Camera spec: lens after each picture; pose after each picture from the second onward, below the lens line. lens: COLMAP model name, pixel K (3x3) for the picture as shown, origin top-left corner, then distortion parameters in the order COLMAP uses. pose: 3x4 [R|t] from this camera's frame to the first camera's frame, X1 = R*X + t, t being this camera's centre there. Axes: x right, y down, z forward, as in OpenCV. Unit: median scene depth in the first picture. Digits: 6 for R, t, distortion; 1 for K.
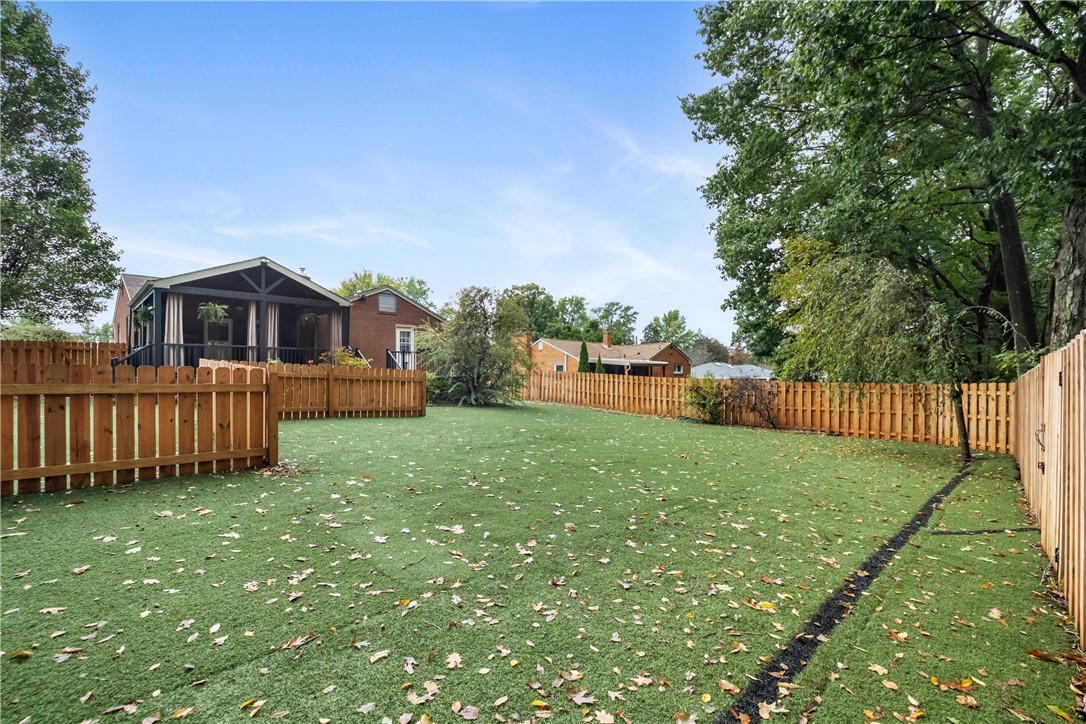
lens RADIAL K [[483.8, 0, 542.1], [0, 483.8, 367.4], [0, 0, 1]] dist [-0.000646, 0.000064]
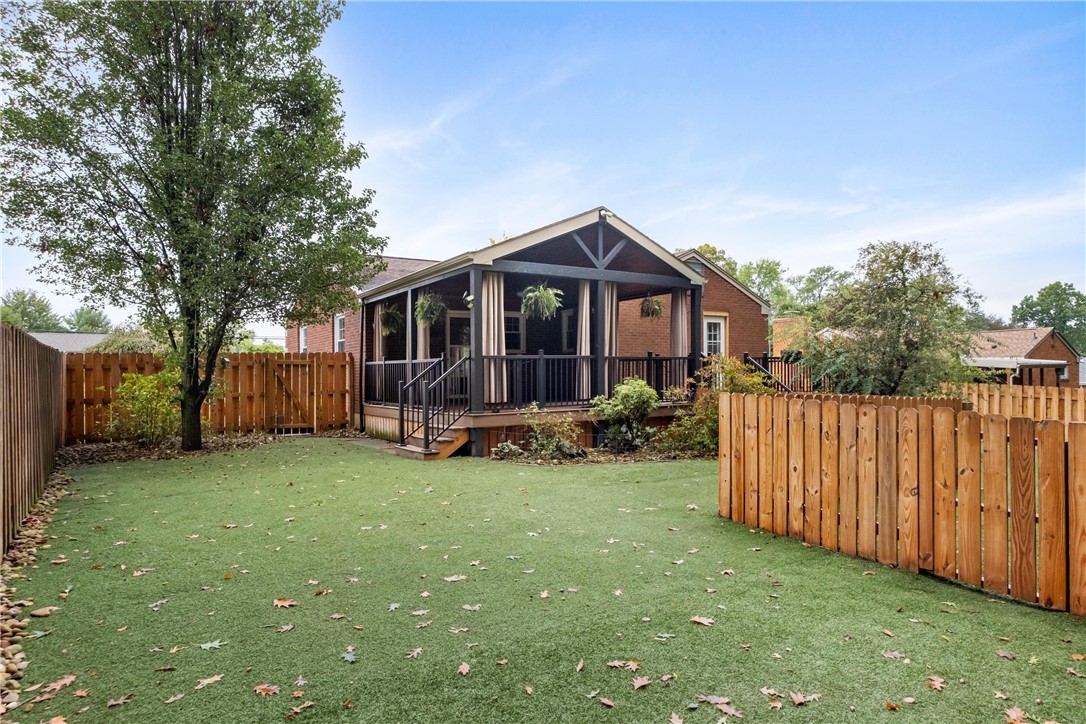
lens RADIAL K [[672.6, 0, 544.1], [0, 672.6, 366.7], [0, 0, 1]] dist [-0.005246, -0.000356]
pose [[0.982726, -0.015327, -0.184433, -0.303339], [0.015567, 0.999879, -0.000149, -0.018989], [0.184413, -0.002724, 0.982845, 0.101365]]
